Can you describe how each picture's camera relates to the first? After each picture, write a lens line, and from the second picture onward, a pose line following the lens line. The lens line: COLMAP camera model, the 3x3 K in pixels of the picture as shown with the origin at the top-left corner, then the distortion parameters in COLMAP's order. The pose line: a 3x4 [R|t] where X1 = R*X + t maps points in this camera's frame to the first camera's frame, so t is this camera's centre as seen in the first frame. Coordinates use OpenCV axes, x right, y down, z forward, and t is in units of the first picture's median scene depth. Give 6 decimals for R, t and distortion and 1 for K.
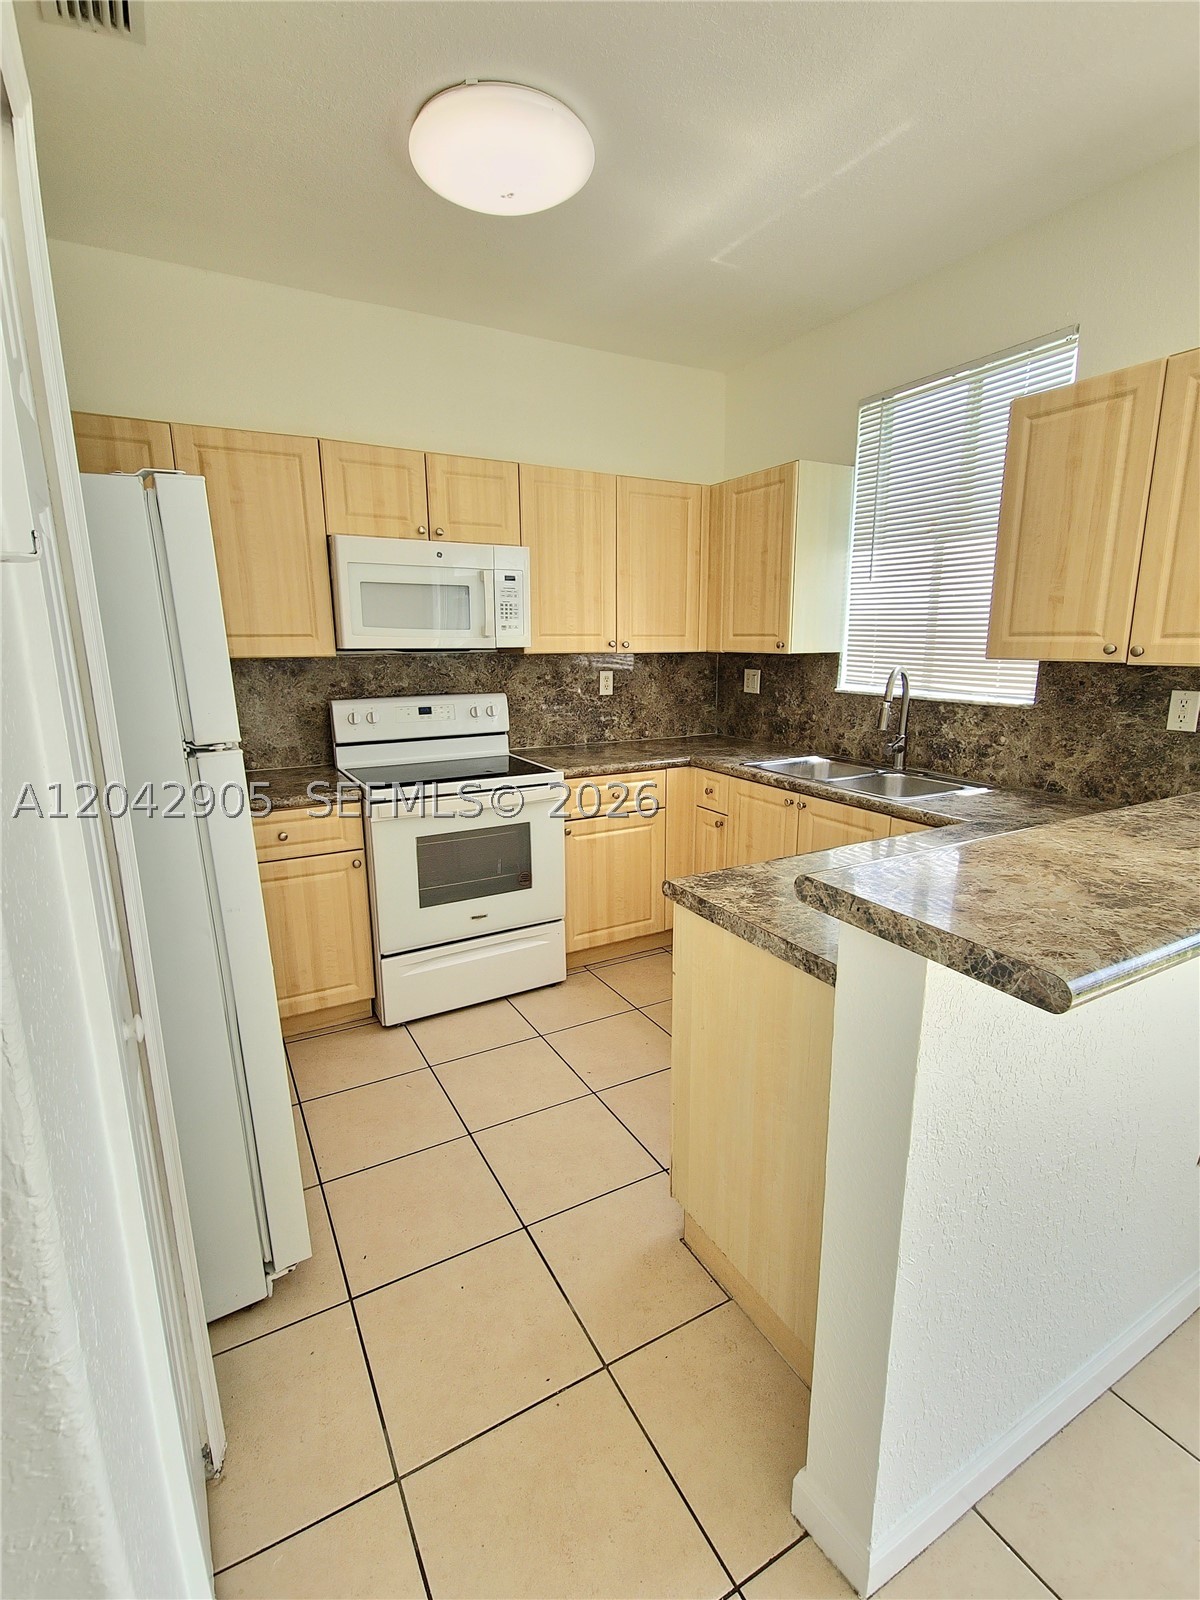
lens RADIAL K [[752.9, 0, 598.8], [0, 752.9, 803.7], [0, 0, 1]] dist [0.001593, -0.000839]
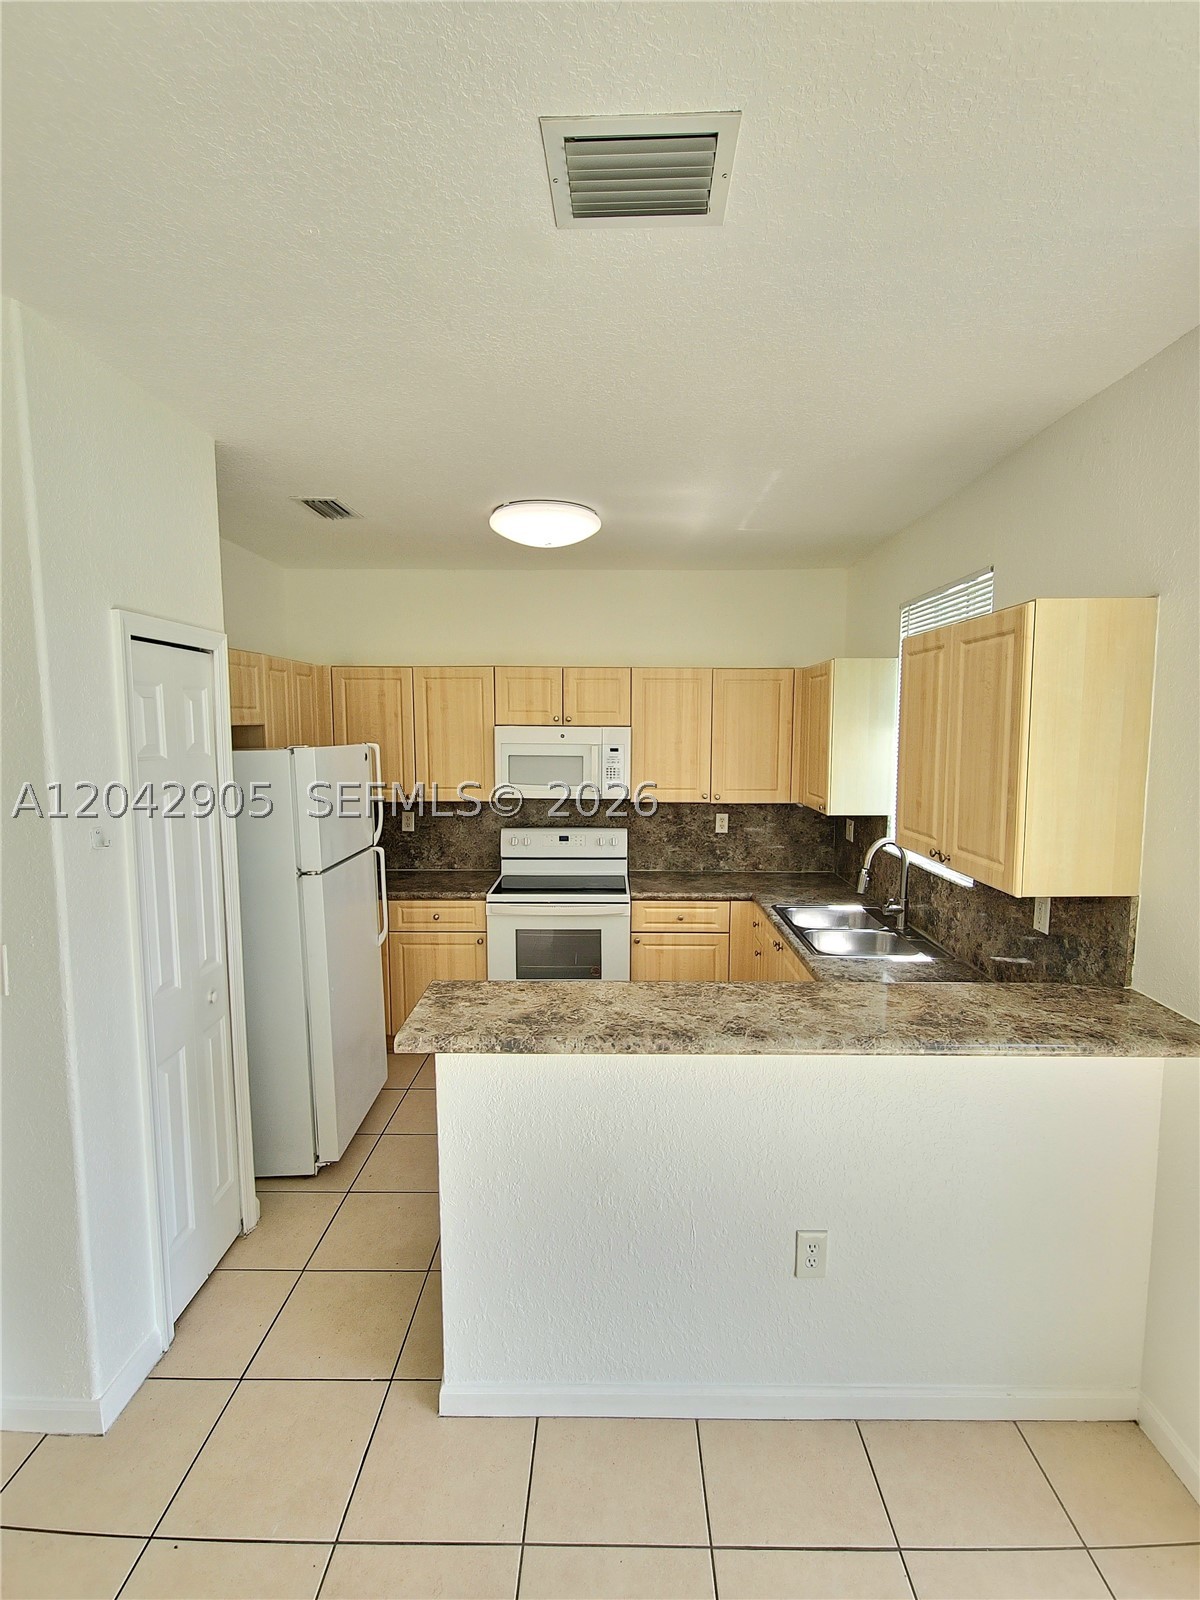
lens RADIAL K [[752.9, 0, 603.0], [0, 752.9, 798.0], [0, 0, 1]] dist [0.001593, -0.000839]
pose [[0.864049, 0.053631, -0.500542, 0.533180], [-0.113017, 0.989593, -0.089063, -0.083040], [0.490557, 0.133525, 0.861118, -0.177588]]
